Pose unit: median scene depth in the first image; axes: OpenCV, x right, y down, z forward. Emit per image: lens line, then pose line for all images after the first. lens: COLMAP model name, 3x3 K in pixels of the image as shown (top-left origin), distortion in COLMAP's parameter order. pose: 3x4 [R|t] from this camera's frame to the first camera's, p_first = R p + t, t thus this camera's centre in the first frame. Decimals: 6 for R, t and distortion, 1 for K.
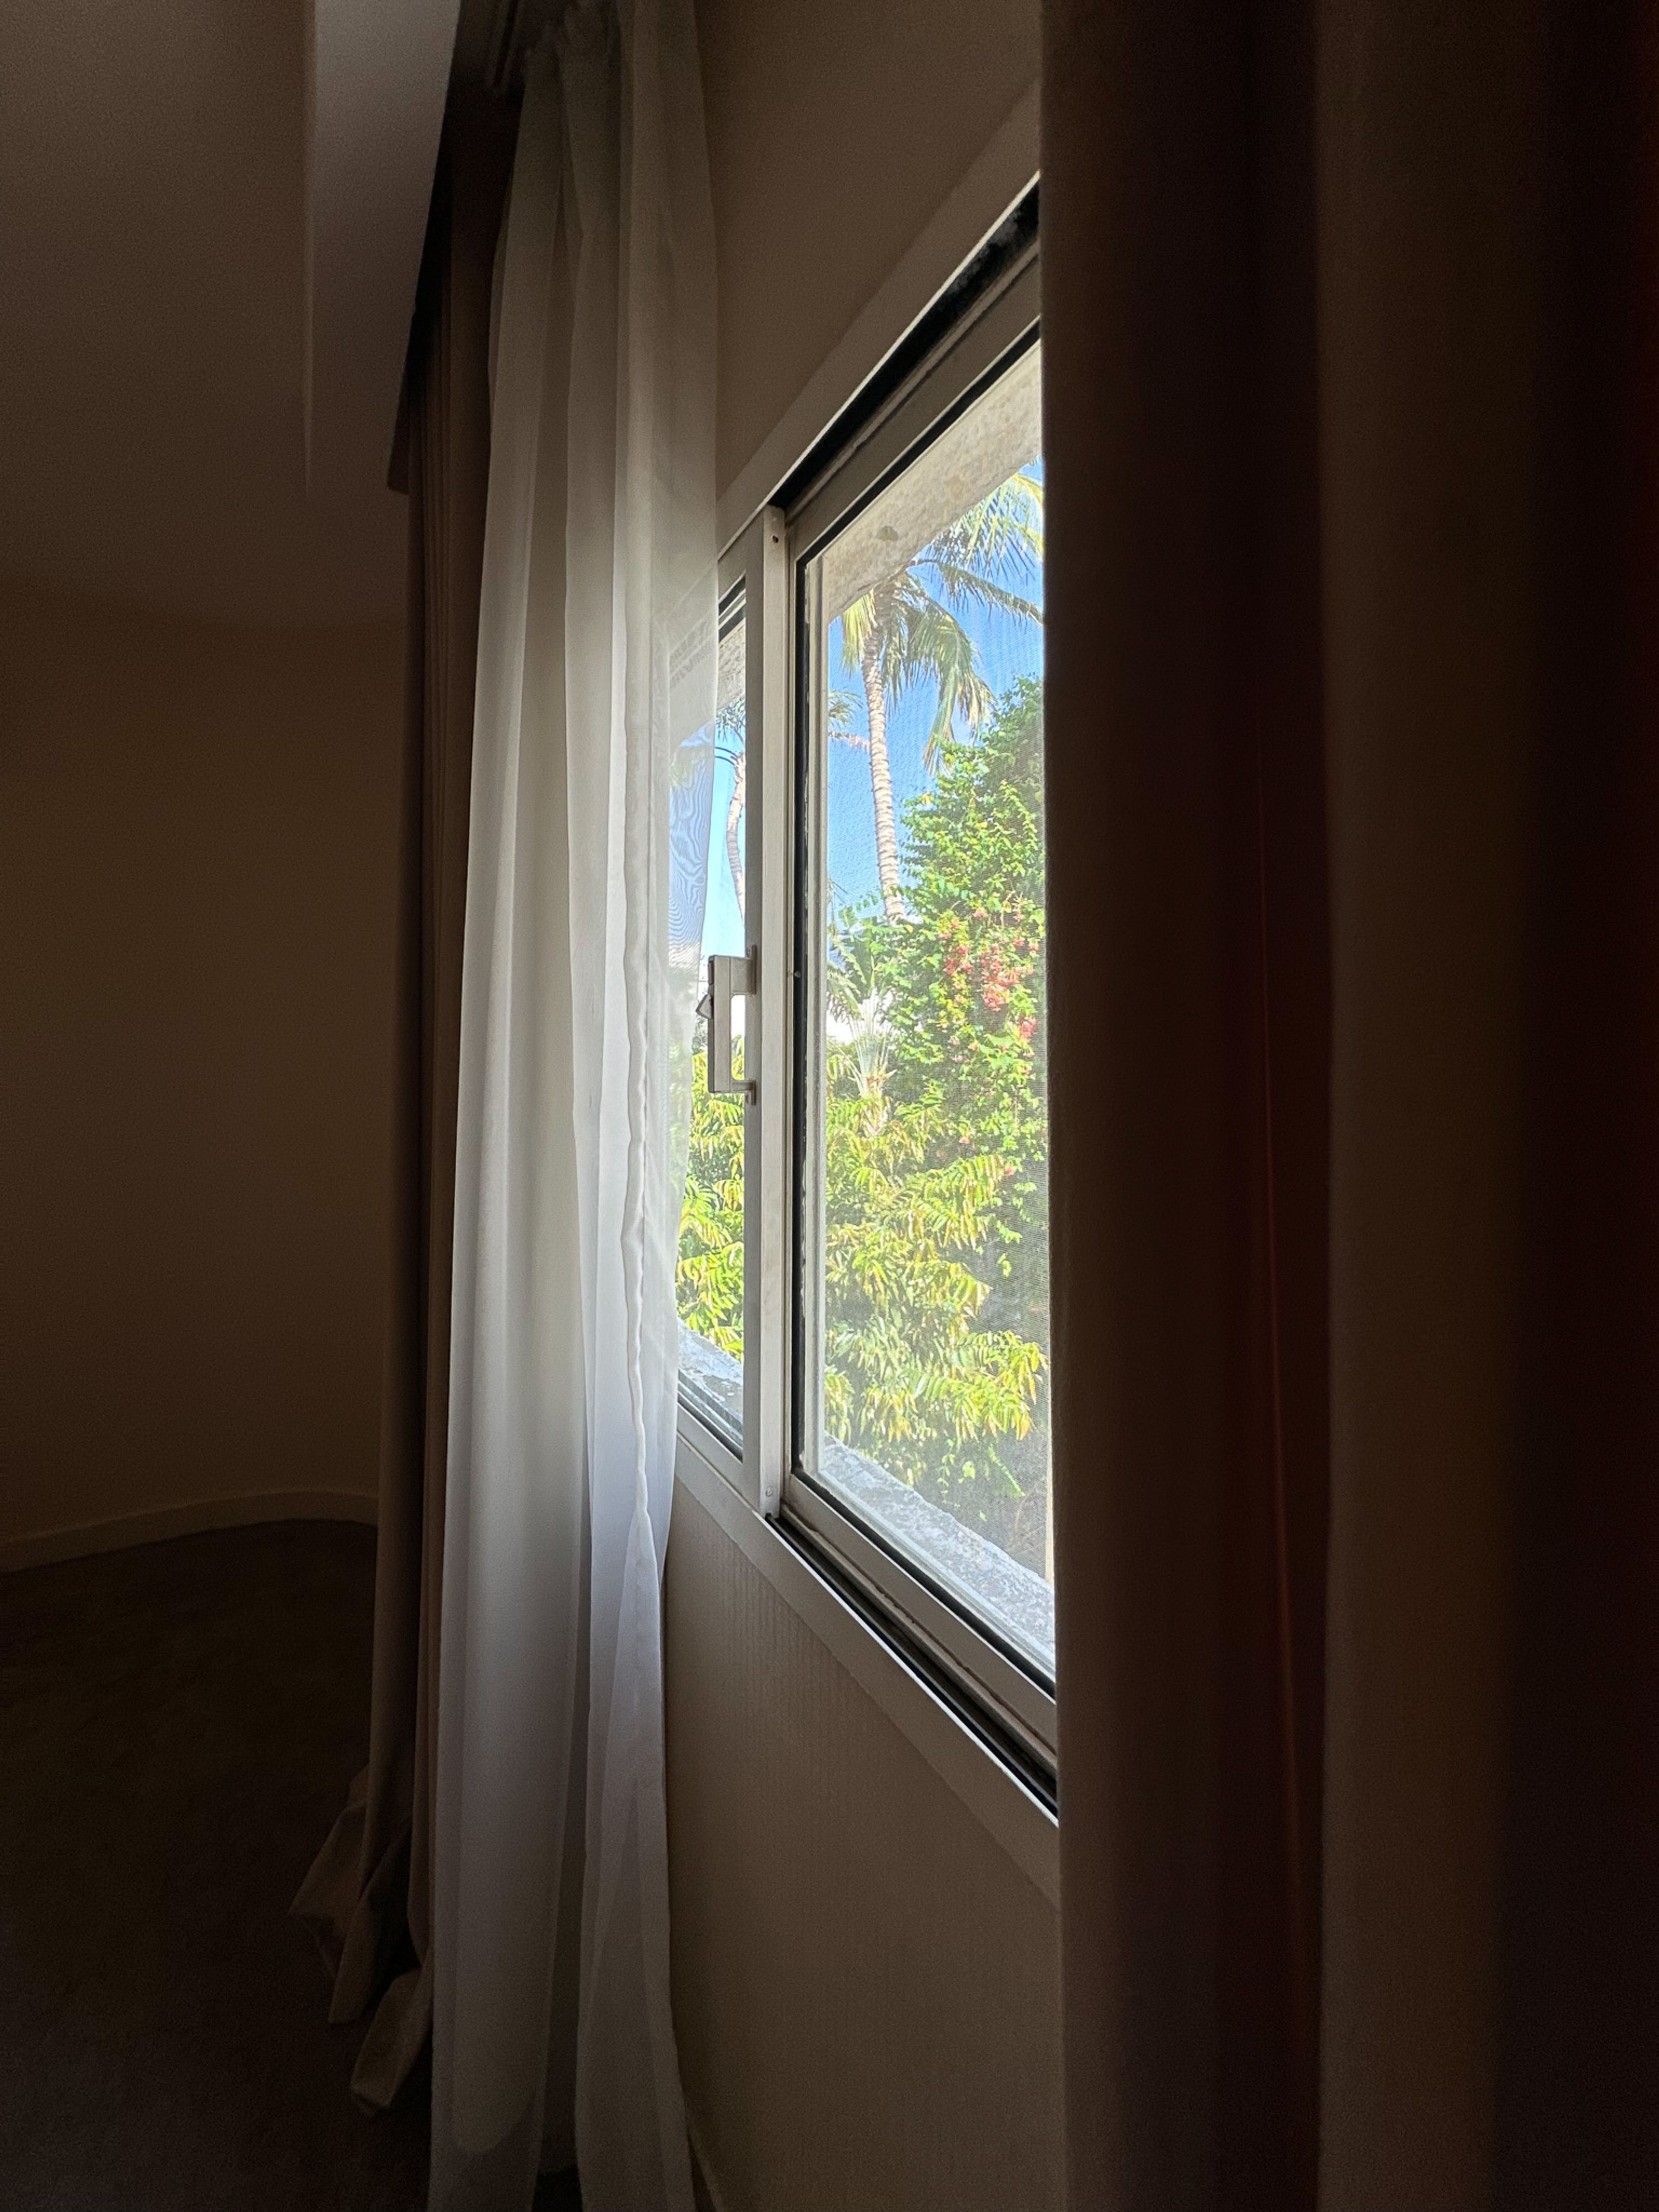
lens RADIAL K [[873.3, 0, 830.5], [0, 873.3, 1106.0], [0, 0, 1]] dist [-0.008179, 0.002622]
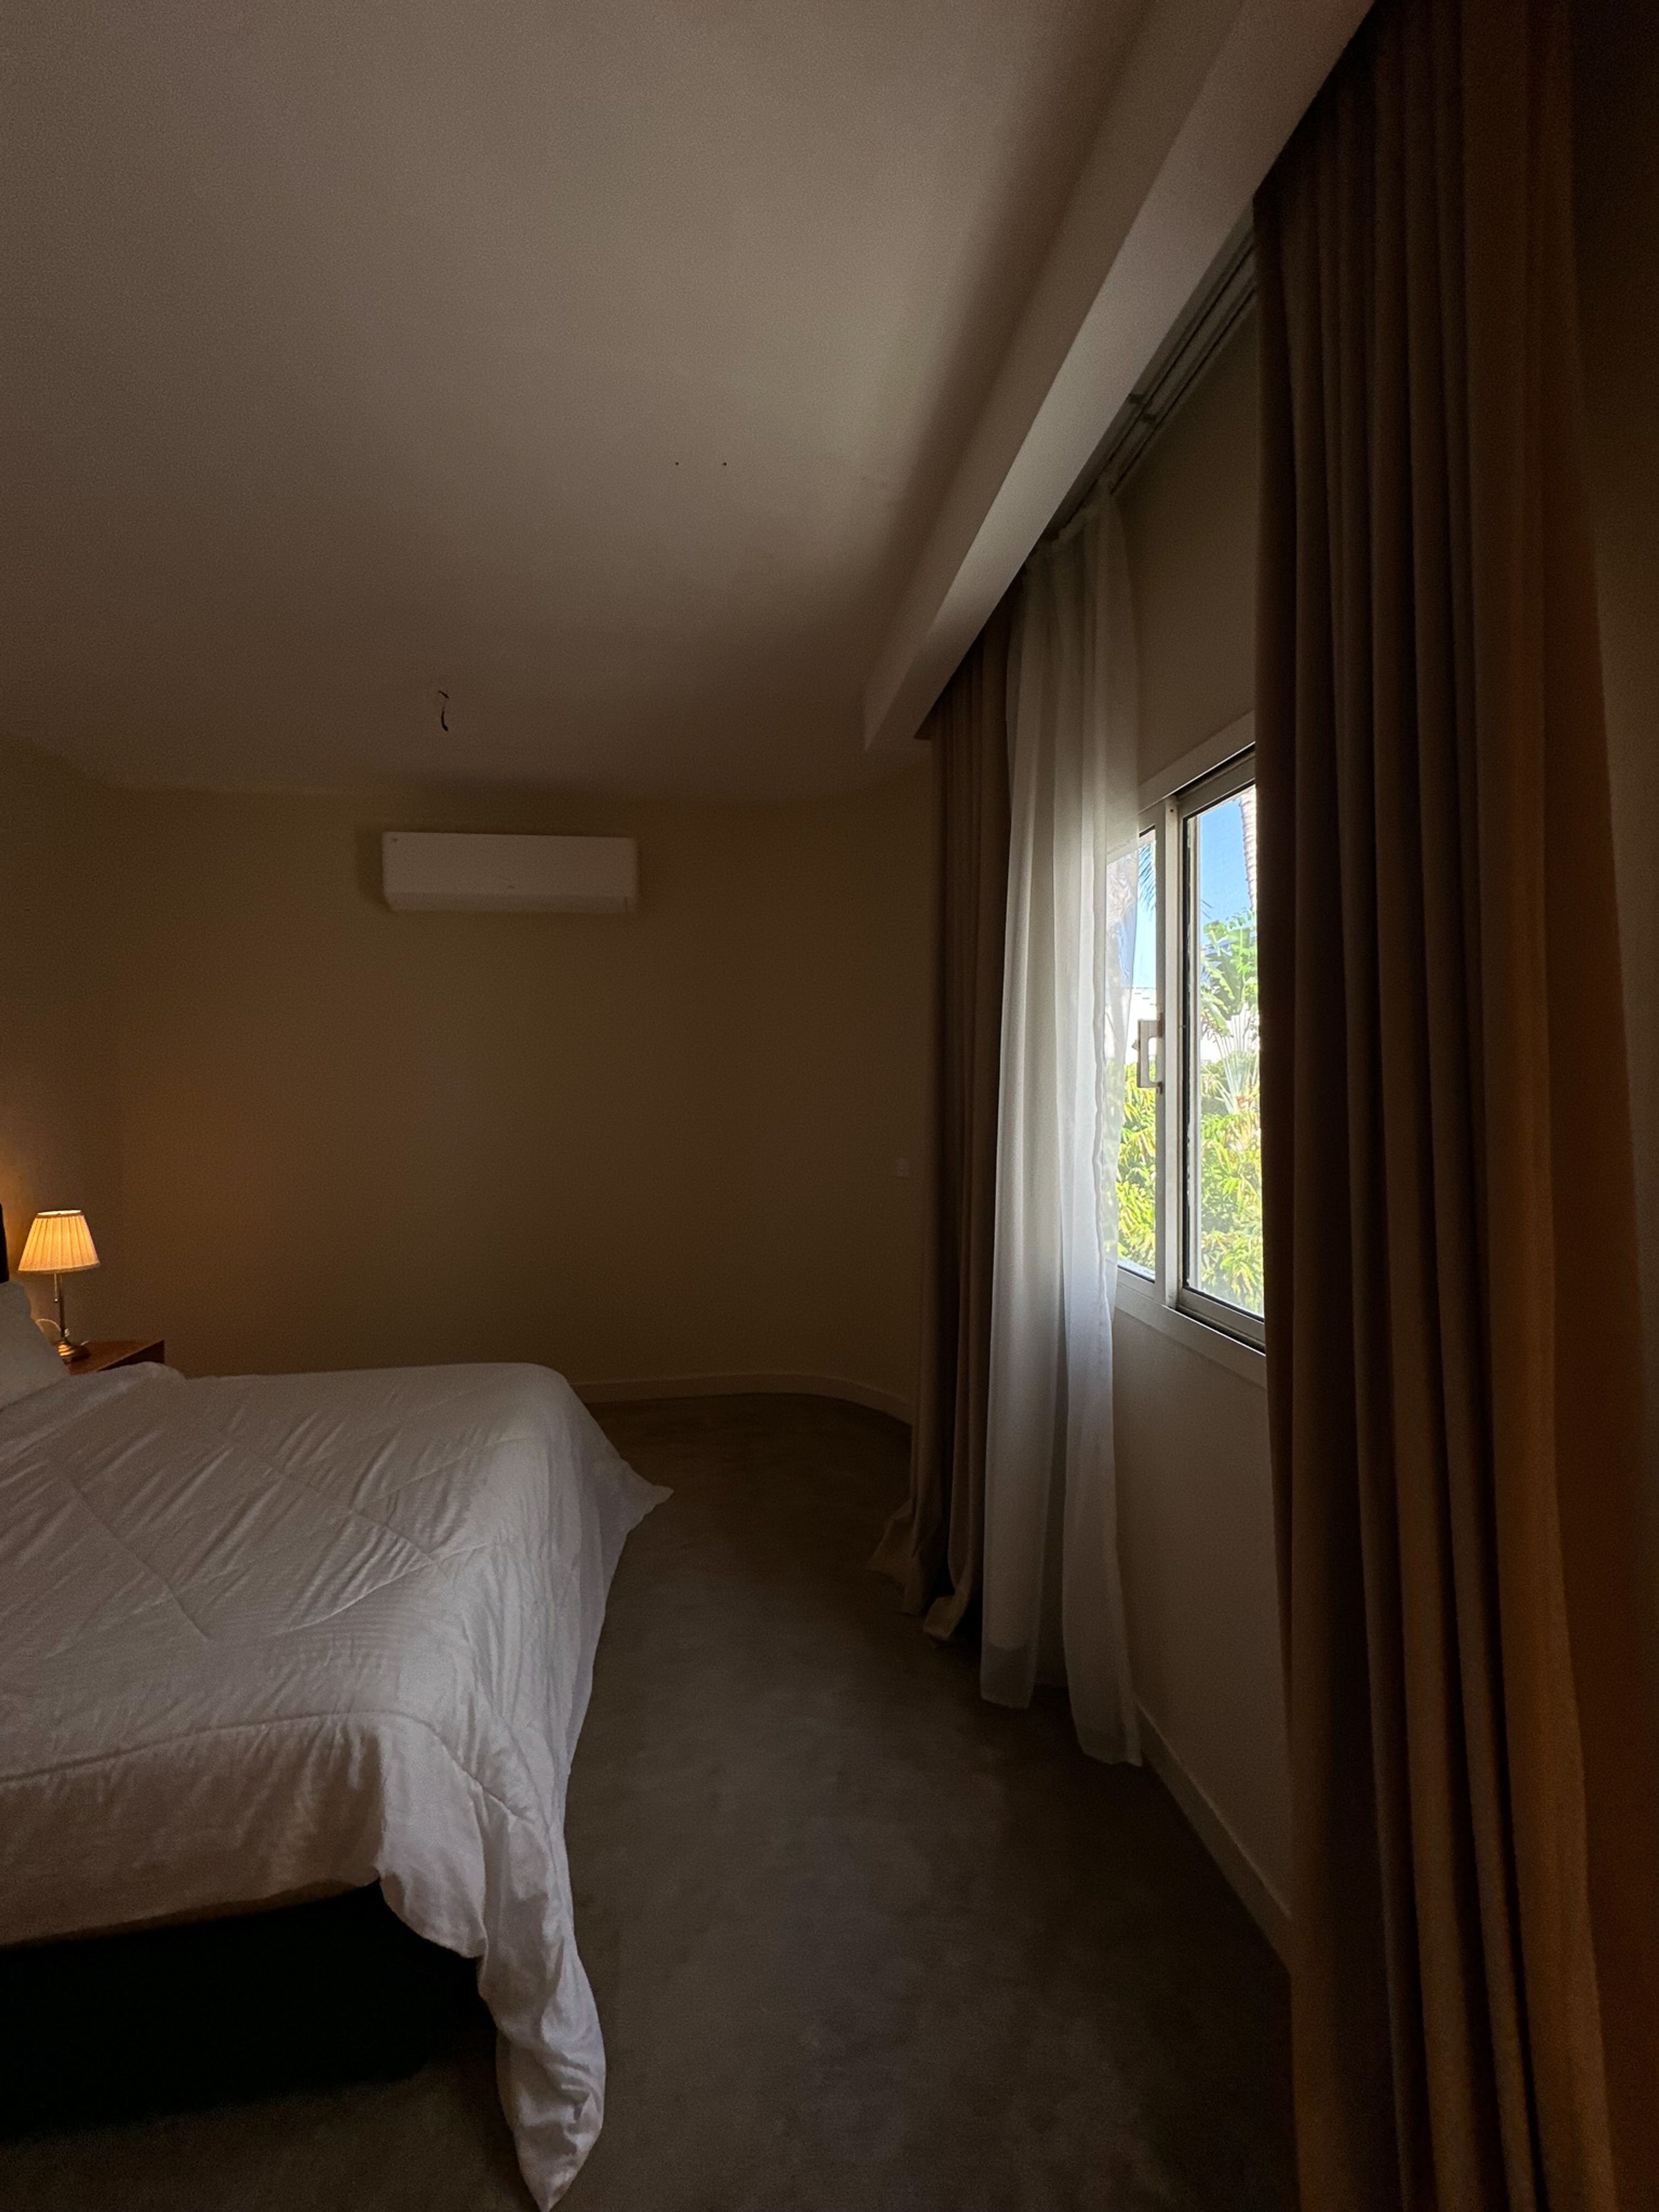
lens RADIAL K [[873.3, 0, 838.5], [0, 873.3, 1110.6], [0, 0, 1]] dist [-0.008179, 0.002622]
pose [[0.925726, -0.006044, -0.378147, -0.011907], [-0.002160, 0.999771, -0.021268, 0.051223], [0.378189, 0.020505, 0.925501, -0.703629]]
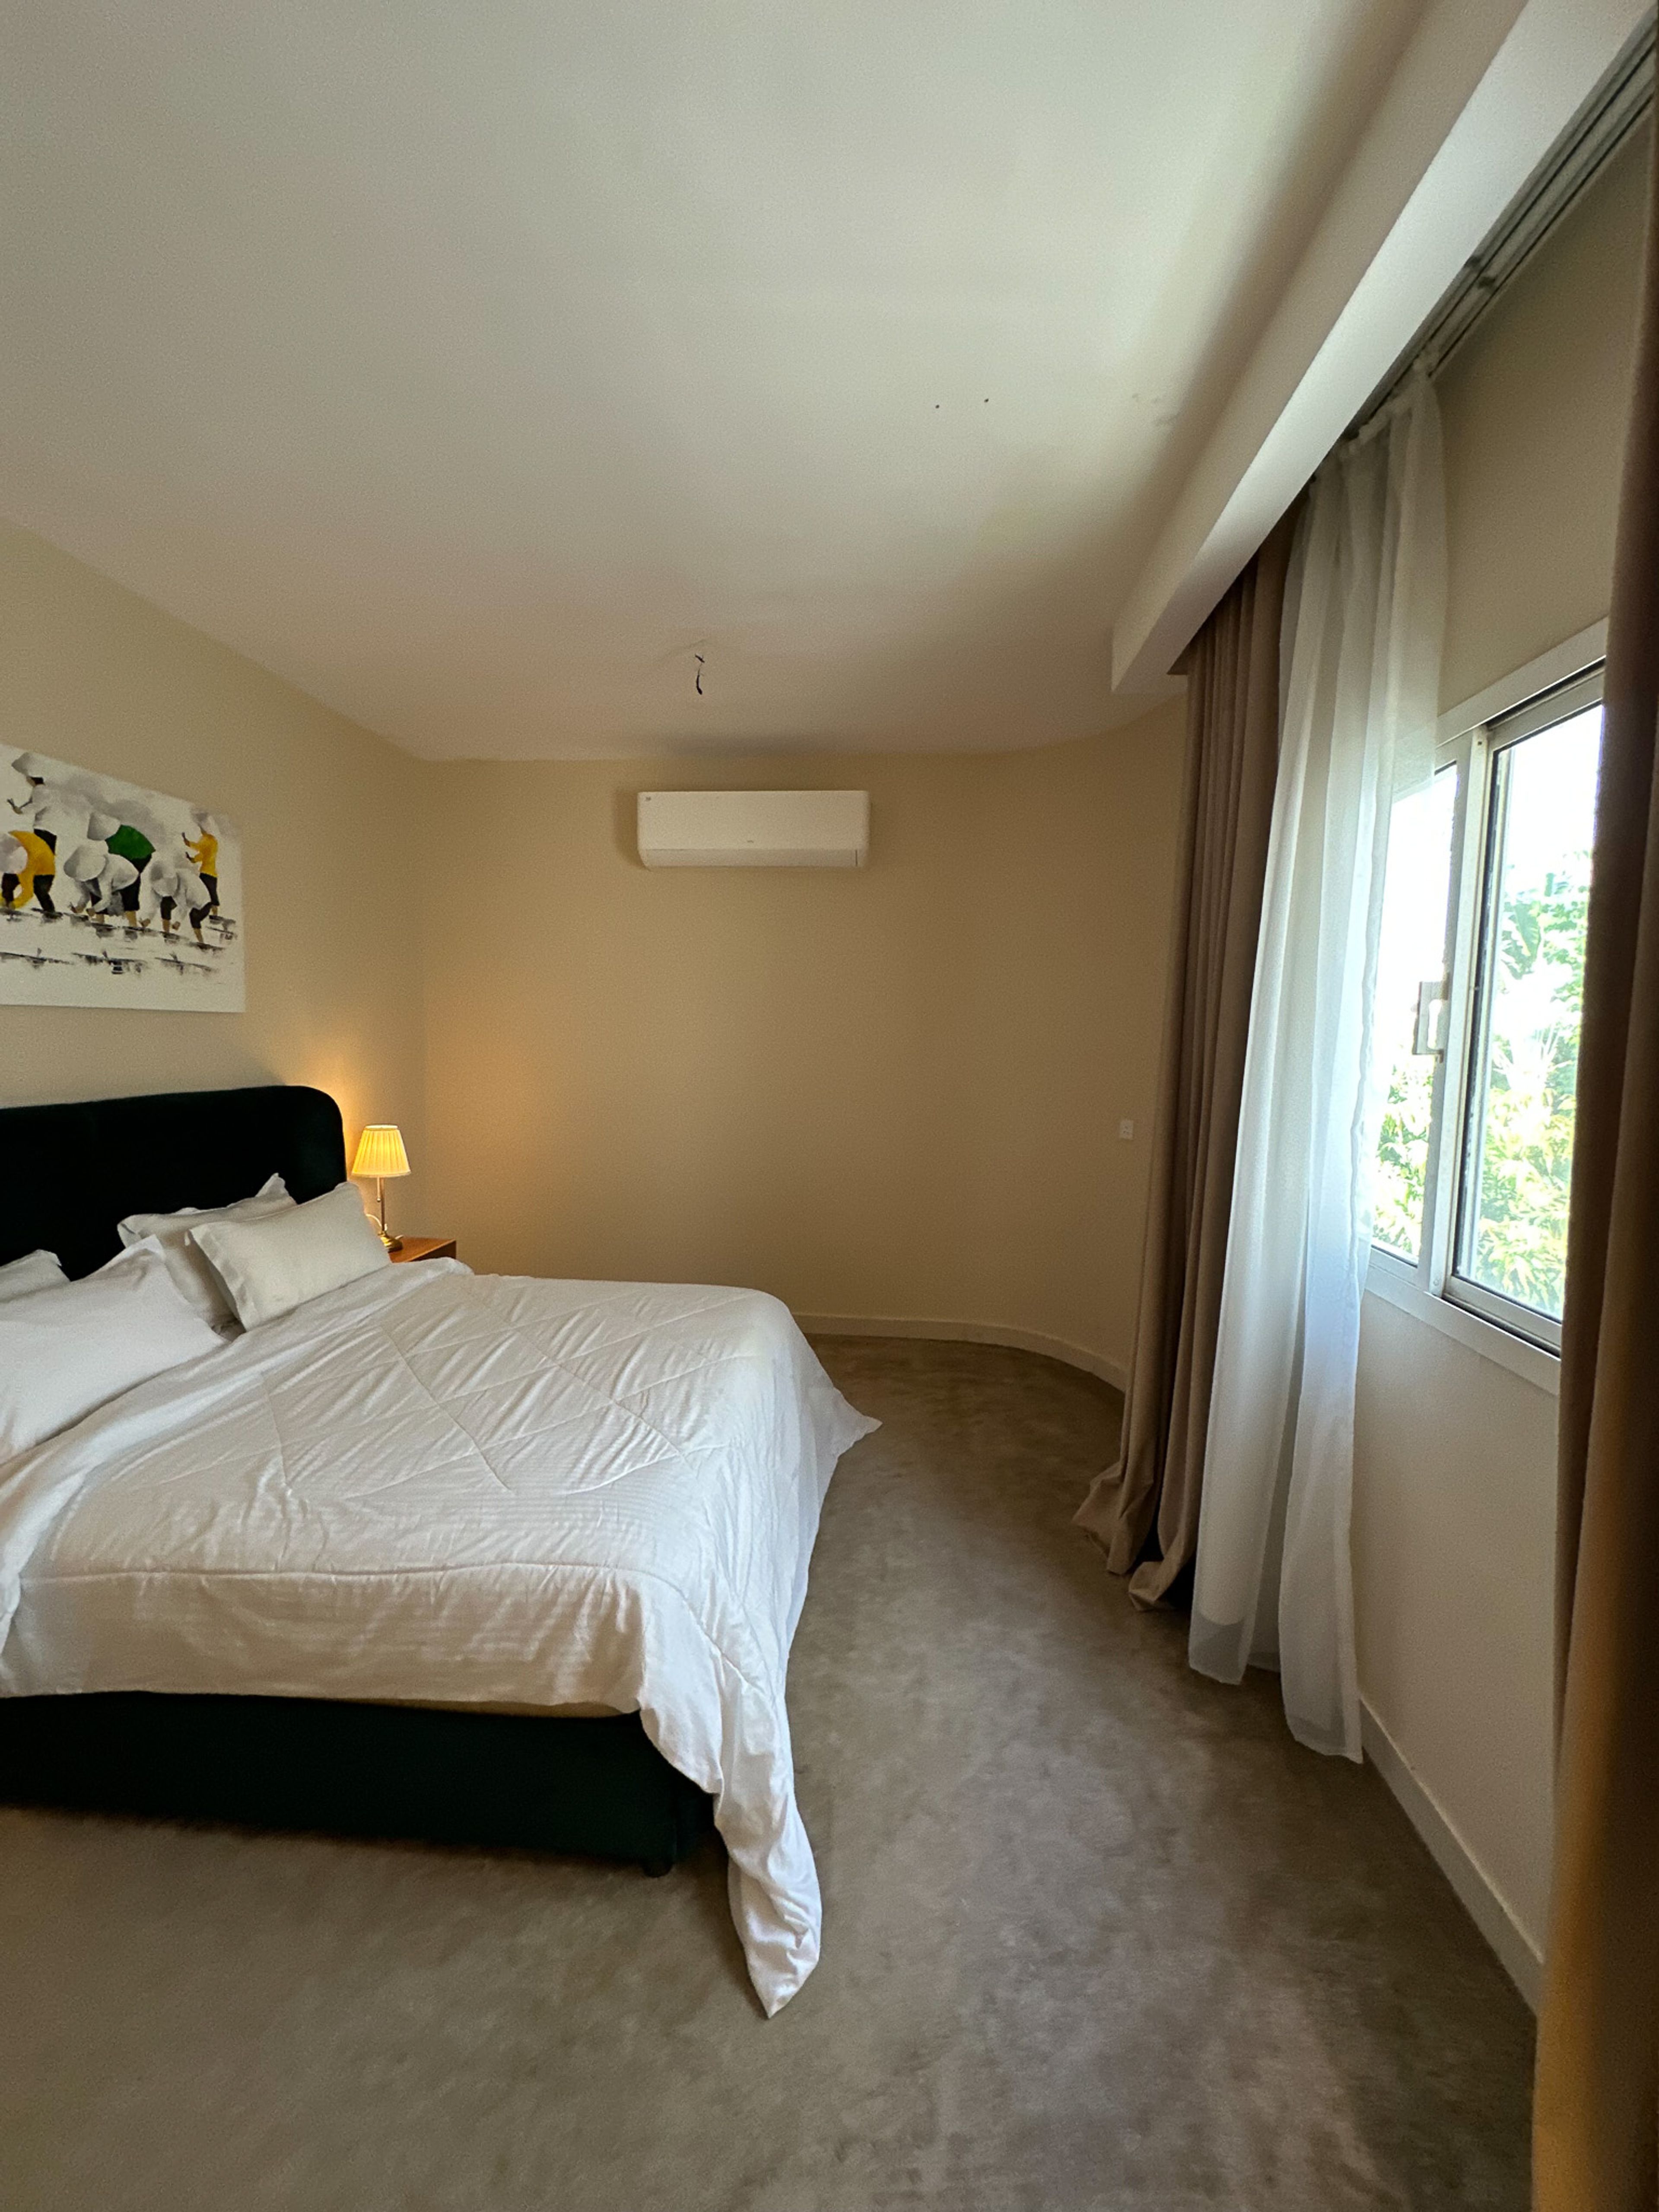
lens RADIAL K [[873.3, 0, 842.2], [0, 873.3, 1108.2], [0, 0, 1]] dist [-0.008179, 0.002622]
pose [[0.812494, 0.057922, -0.580085, -0.029920], [-0.045103, 0.998315, 0.036509, 0.053180], [0.581223, -0.003500, 0.813737, -0.746734]]
